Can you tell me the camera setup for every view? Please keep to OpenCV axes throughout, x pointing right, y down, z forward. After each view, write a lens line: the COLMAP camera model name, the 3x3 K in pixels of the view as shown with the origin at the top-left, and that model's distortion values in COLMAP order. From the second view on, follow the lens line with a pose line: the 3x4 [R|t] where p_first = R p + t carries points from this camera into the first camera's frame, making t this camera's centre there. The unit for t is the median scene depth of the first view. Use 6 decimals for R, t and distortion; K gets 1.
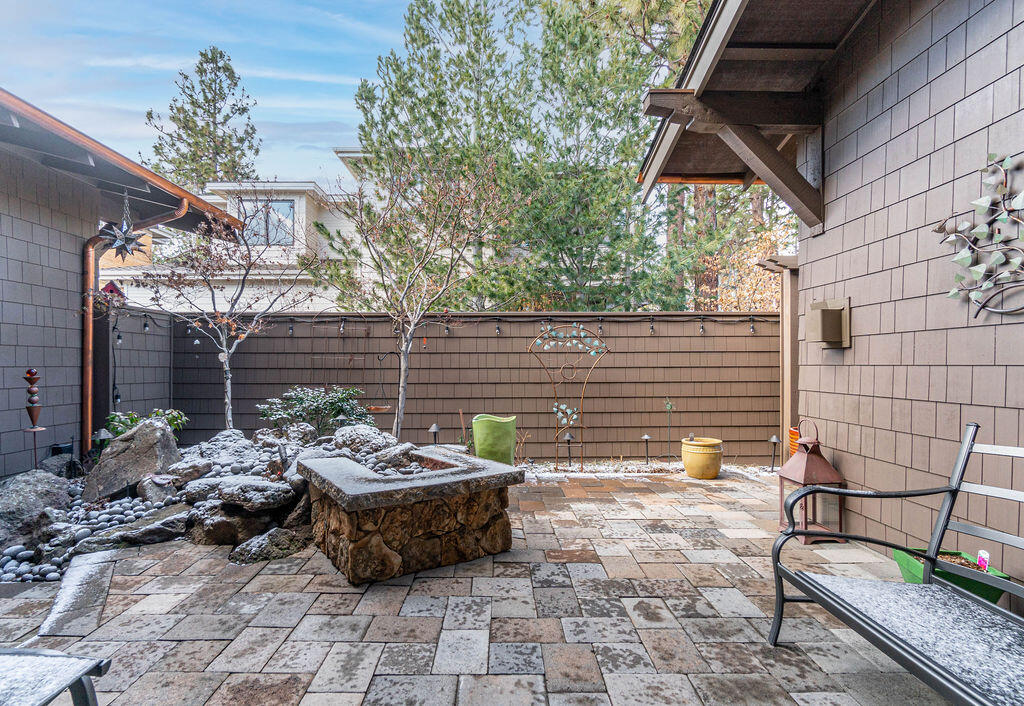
lens RADIAL K [[498.9, 0, 501.7], [0, 498.9, 359.6], [0, 0, 1]] dist [-0.004532, -0.000392]
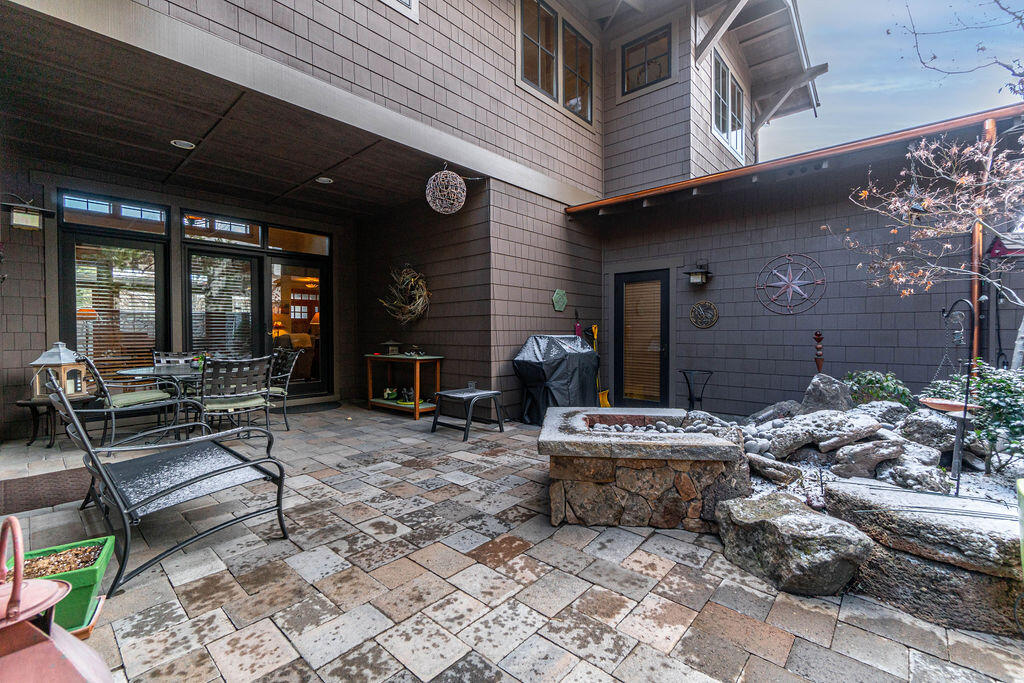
lens RADIAL K [[441.8, 0, 514.0], [0, 441.8, 338.6], [0, 0, 1]] dist [-0.004663, 0.001763]
pose [[-0.673178, 0.010820, -0.739402, 0.598049], [0.010367, 0.999933, 0.005194, 0.026118], [0.739408, -0.004168, -0.673244, 1.342809]]
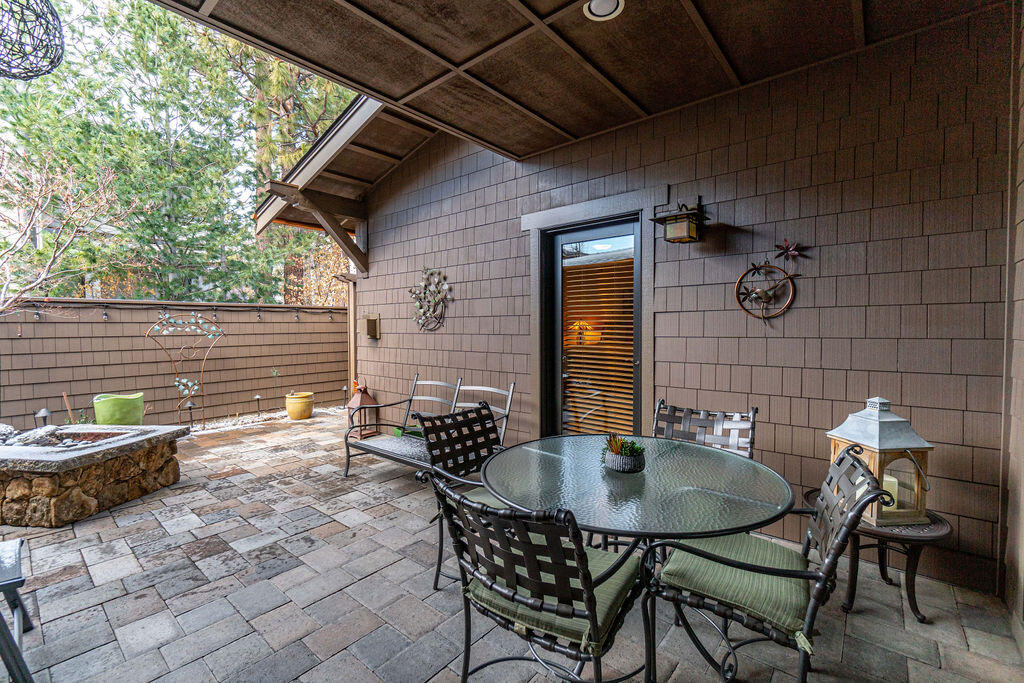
lens RADIAL K [[441.8, 0, 511.2], [0, 441.8, 338.2], [0, 0, 1]] dist [-0.004663, 0.001763]
pose [[0.650999, -0.023530, 0.758714, -0.290913], [-0.002725, 0.999441, 0.033334, -0.080920], [-0.759074, -0.023768, 0.650571, -0.531352]]
